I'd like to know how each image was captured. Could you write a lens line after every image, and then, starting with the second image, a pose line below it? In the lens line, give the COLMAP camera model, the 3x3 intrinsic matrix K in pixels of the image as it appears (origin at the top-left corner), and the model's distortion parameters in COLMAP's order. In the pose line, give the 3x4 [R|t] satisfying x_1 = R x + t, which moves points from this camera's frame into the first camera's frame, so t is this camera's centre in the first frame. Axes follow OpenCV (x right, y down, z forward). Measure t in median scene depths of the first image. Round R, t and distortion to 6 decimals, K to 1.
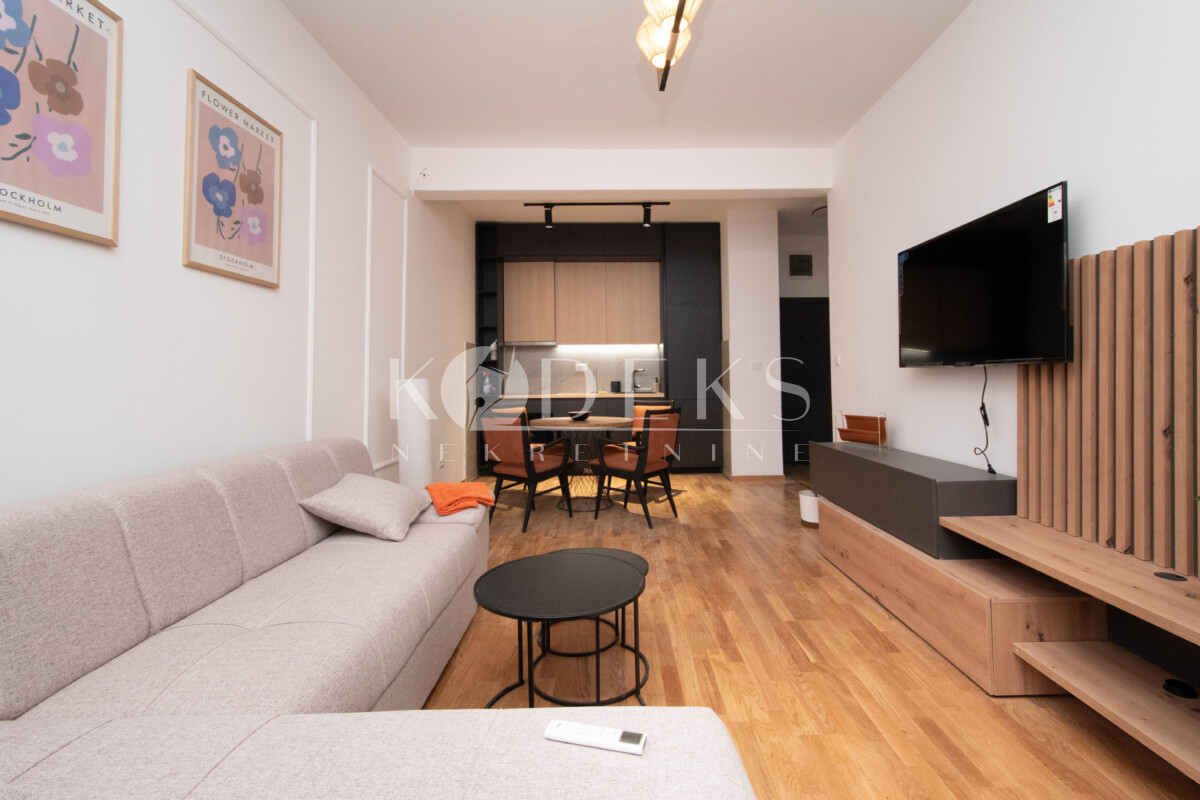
lens RADIAL K [[551.5, 0, 621.5], [0, 551.5, 370.9], [0, 0, 1]] dist [-0.003760, -0.000804]
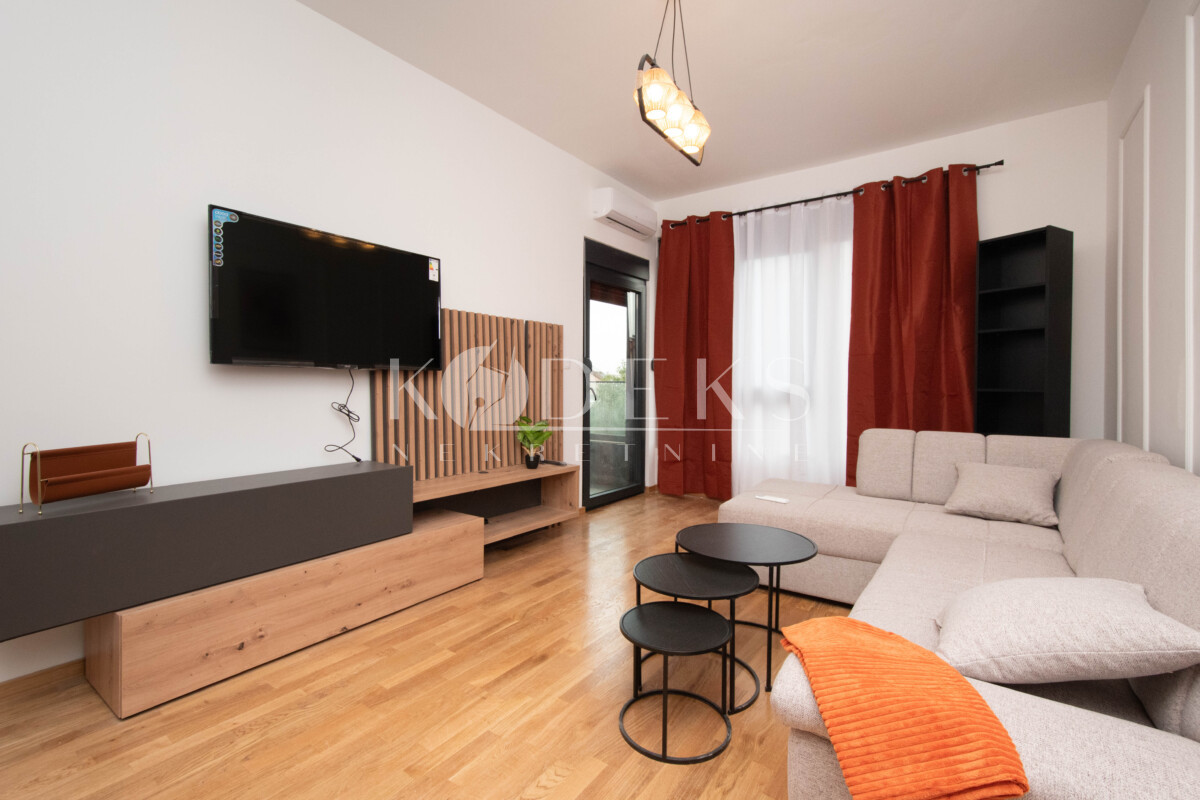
lens RADIAL K [[551.5, 0, 597.4], [0, 551.5, 398.3], [0, 0, 1]] dist [-0.003760, -0.000804]
pose [[-0.816146, -0.003436, 0.577836, -0.454186], [0.000098, 0.999981, 0.006086, 0.048632], [-0.577846, 0.005024, -0.816130, 1.816672]]
